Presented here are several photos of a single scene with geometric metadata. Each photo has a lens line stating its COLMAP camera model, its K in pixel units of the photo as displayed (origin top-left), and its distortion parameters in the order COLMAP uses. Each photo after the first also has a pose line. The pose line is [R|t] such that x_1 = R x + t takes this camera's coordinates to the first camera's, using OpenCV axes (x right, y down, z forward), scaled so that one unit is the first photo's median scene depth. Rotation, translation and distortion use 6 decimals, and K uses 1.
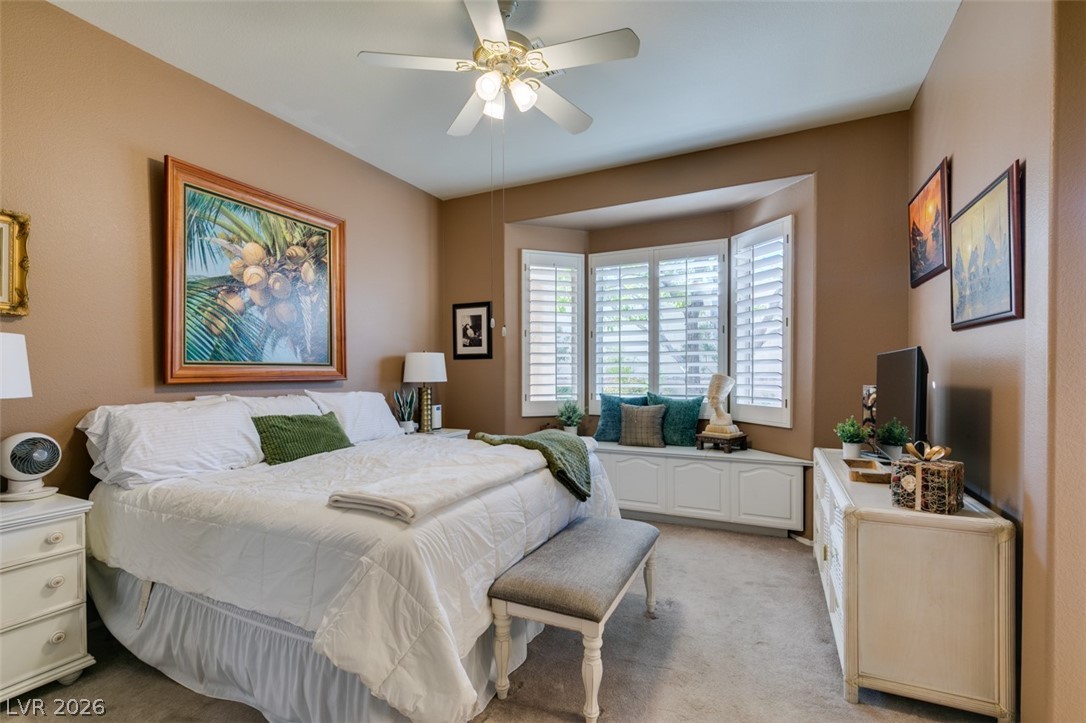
lens RADIAL K [[488.8, 0, 530.2], [0, 488.8, 376.9], [0, 0, 1]] dist [0.004263, -0.000782]
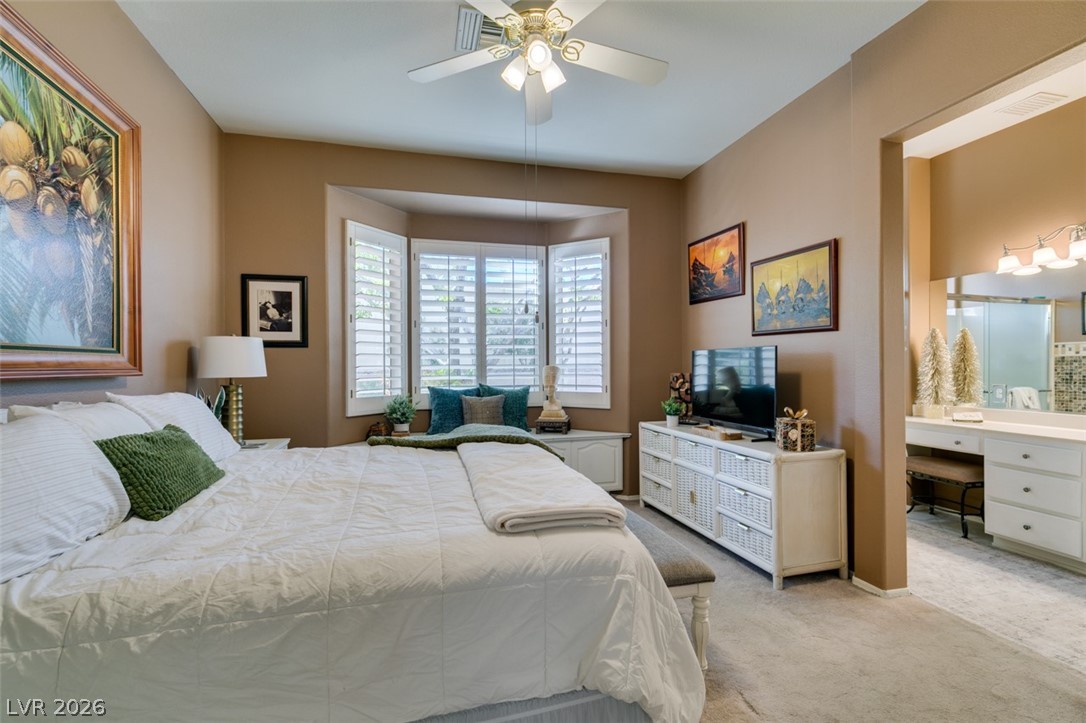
lens RADIAL K [[488.8, 0, 537.5], [0, 488.8, 363.5], [0, 0, 1]] dist [0.004263, -0.000782]
pose [[0.755083, 0.001158, 0.655628, -0.418686], [0.008890, 0.999888, -0.012004, 0.003063], [-0.655569, 0.014893, 0.754988, 0.184737]]
